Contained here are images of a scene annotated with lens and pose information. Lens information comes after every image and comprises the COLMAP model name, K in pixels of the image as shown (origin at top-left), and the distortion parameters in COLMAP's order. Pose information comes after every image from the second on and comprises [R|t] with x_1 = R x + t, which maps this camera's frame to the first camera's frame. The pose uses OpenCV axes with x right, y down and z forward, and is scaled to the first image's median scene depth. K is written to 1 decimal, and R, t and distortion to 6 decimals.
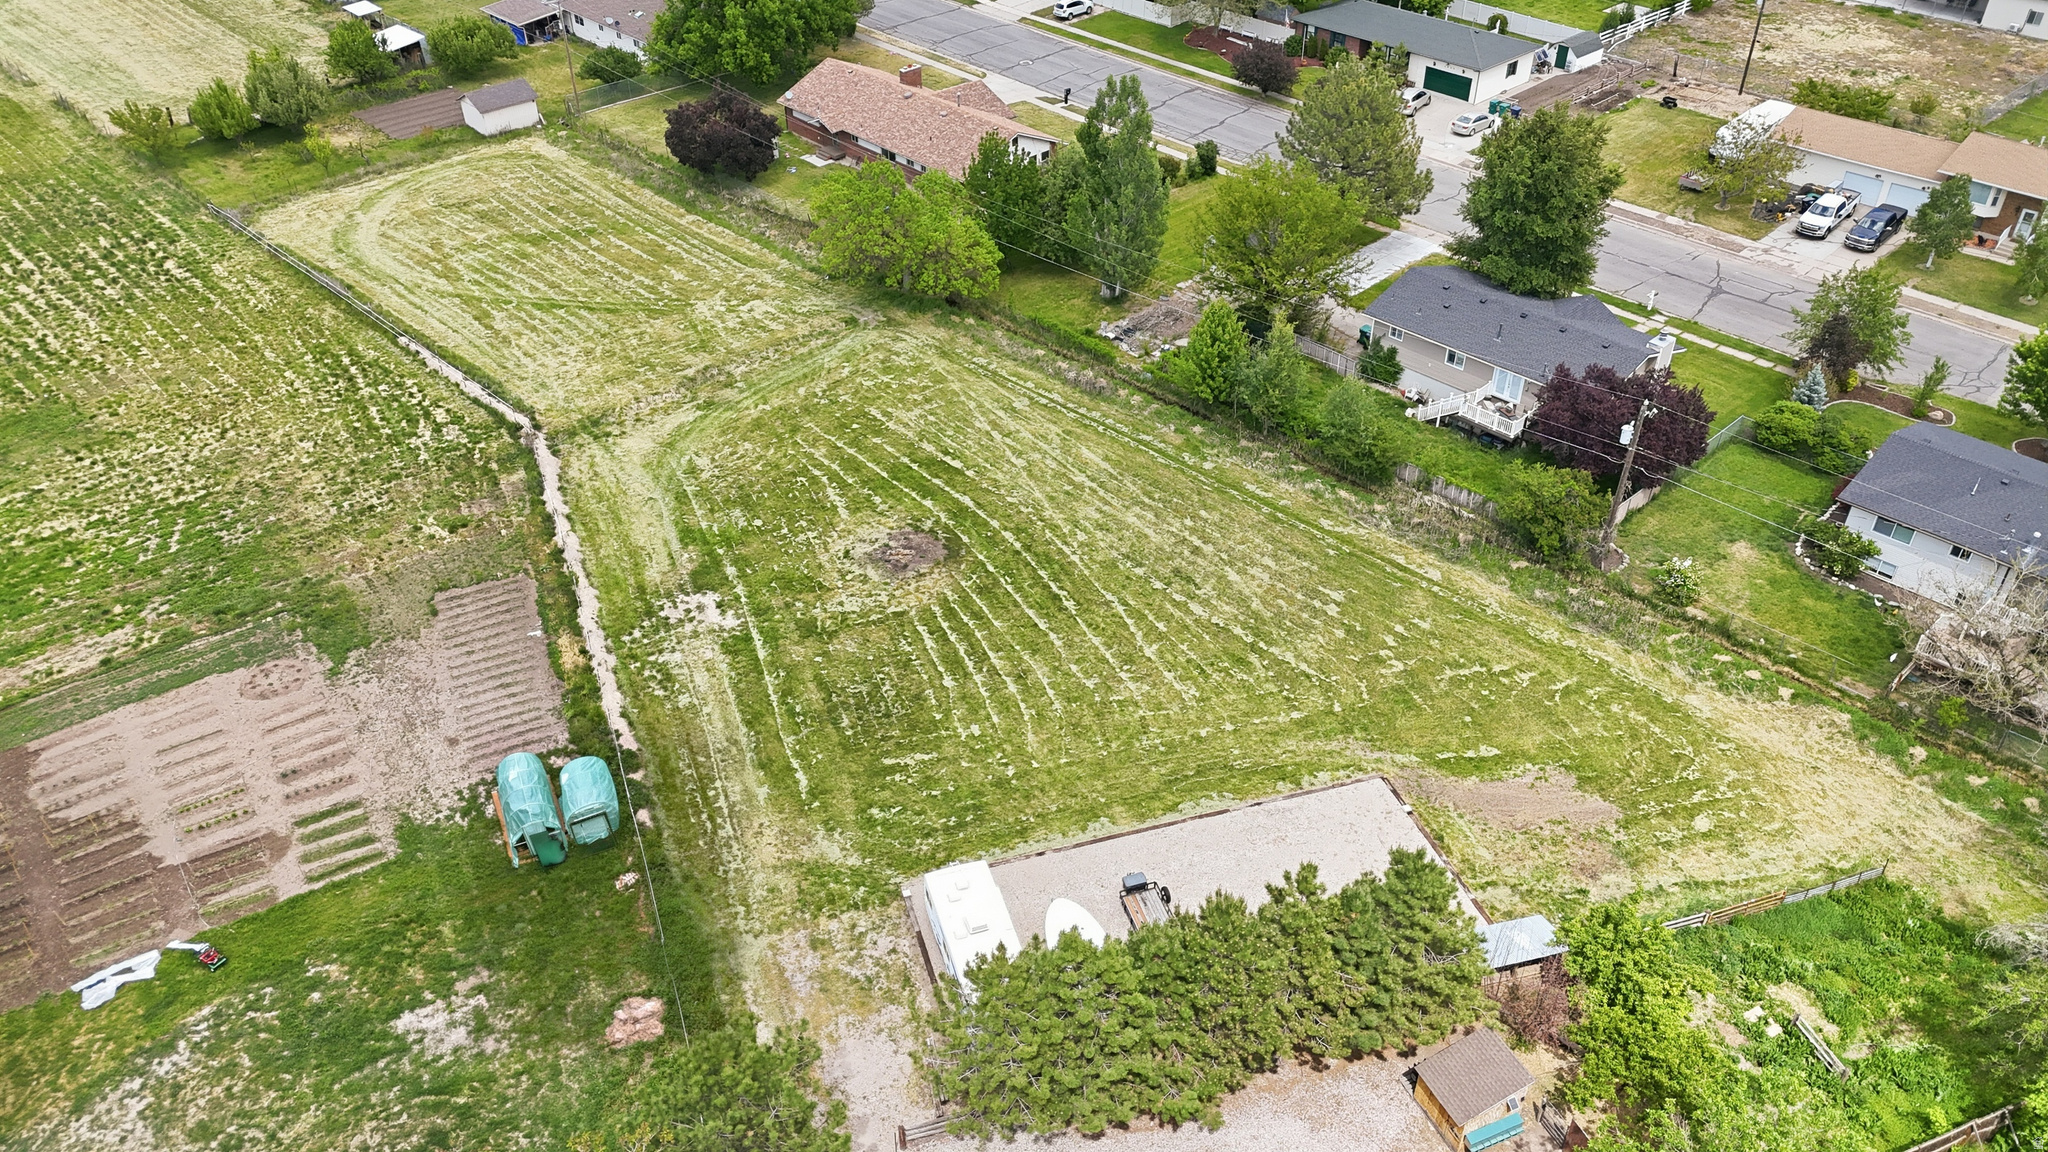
lens RADIAL K [[1503.2, 0, 1029.3], [0, 1503.2, 574.7], [0, 0, 1]] dist [0.051929, -0.025646]
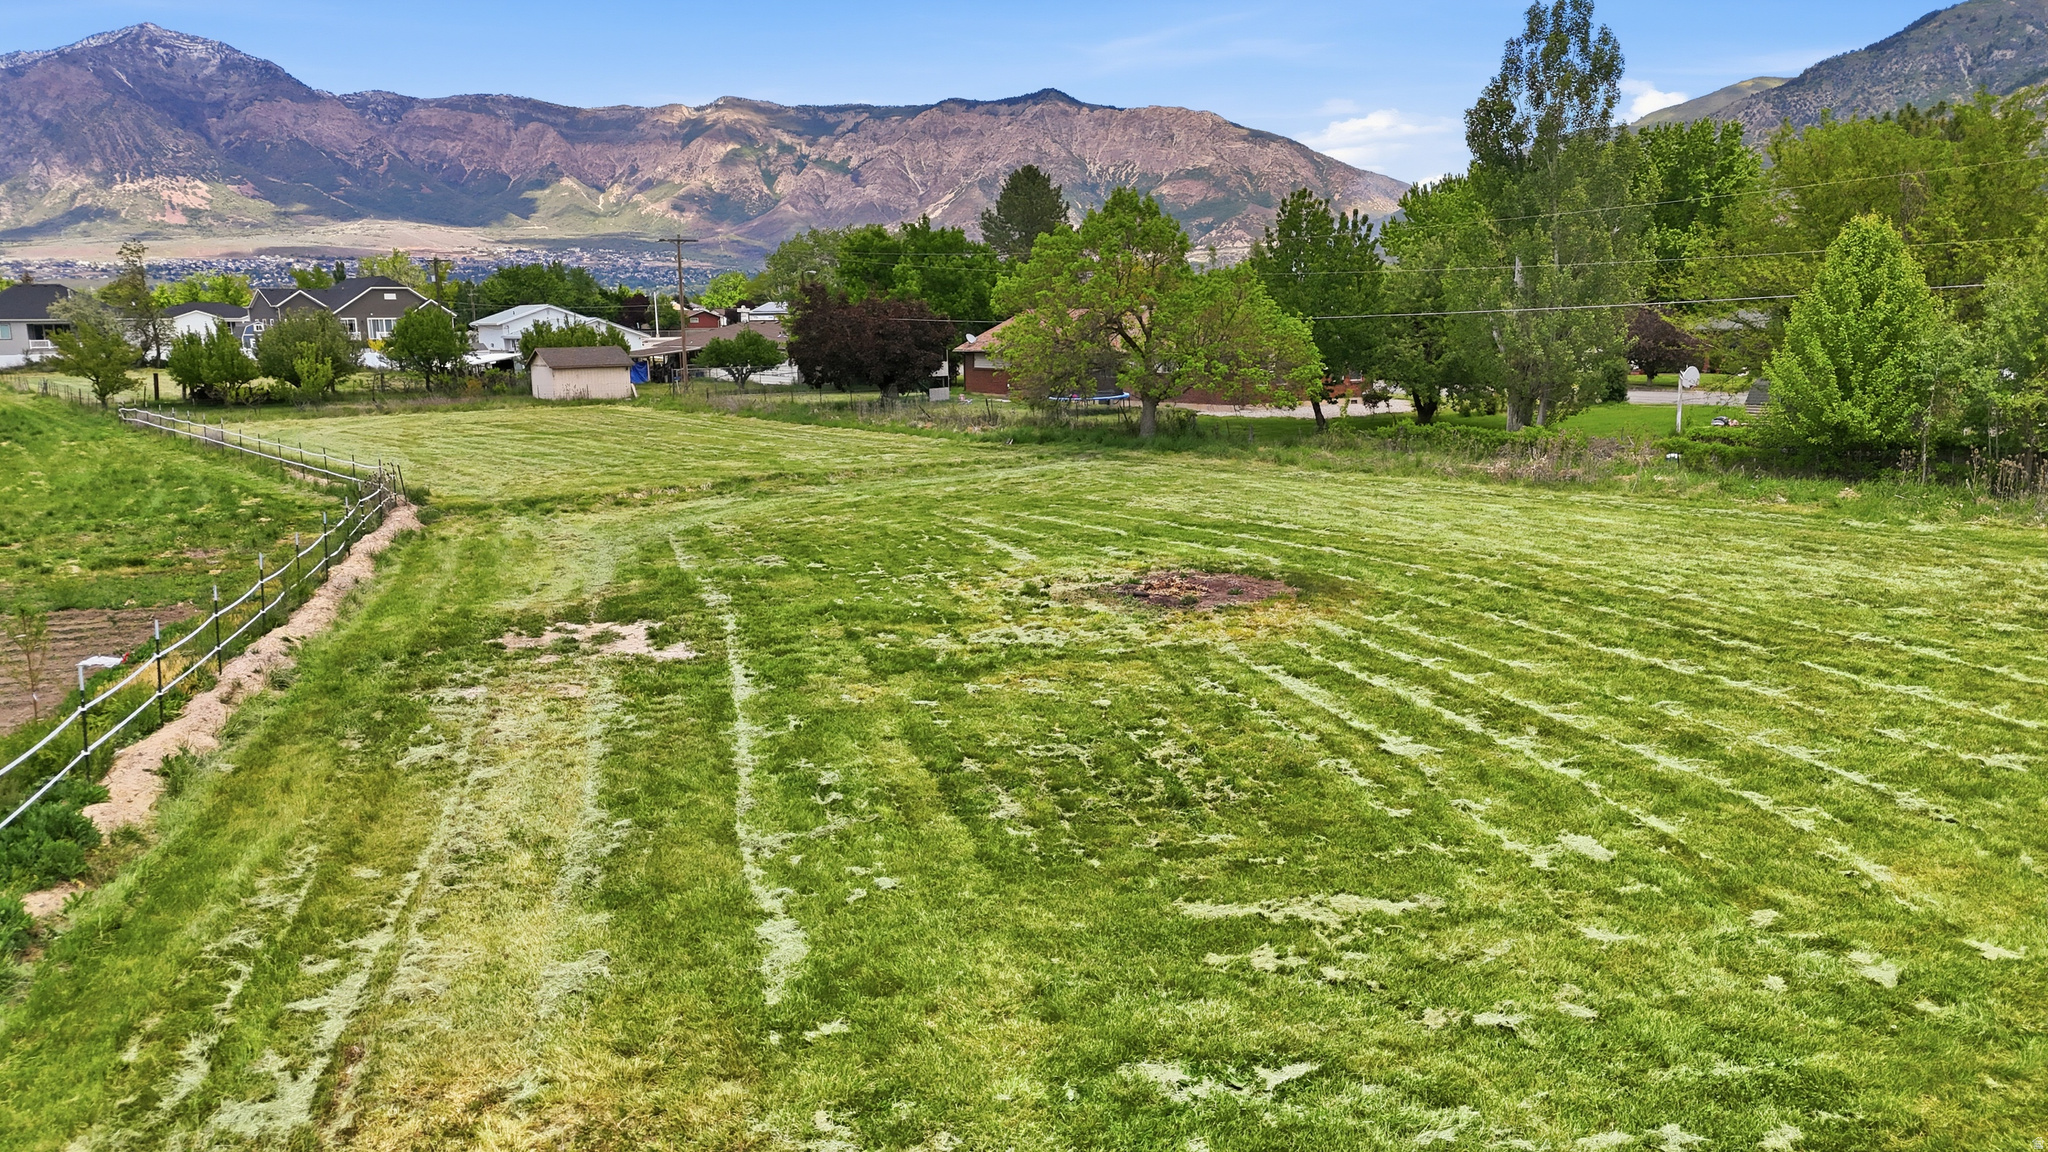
lens RADIAL K [[1503.2, 0, 1011.7], [0, 1503.2, 576.7], [0, 0, 1]] dist [0.051929, -0.025646]
pose [[0.993141, 0.011128, -0.116394, -0.096414], [-0.064063, 0.884534, -0.462055, 0.180464], [0.097813, 0.466342, 0.879180, 0.790900]]
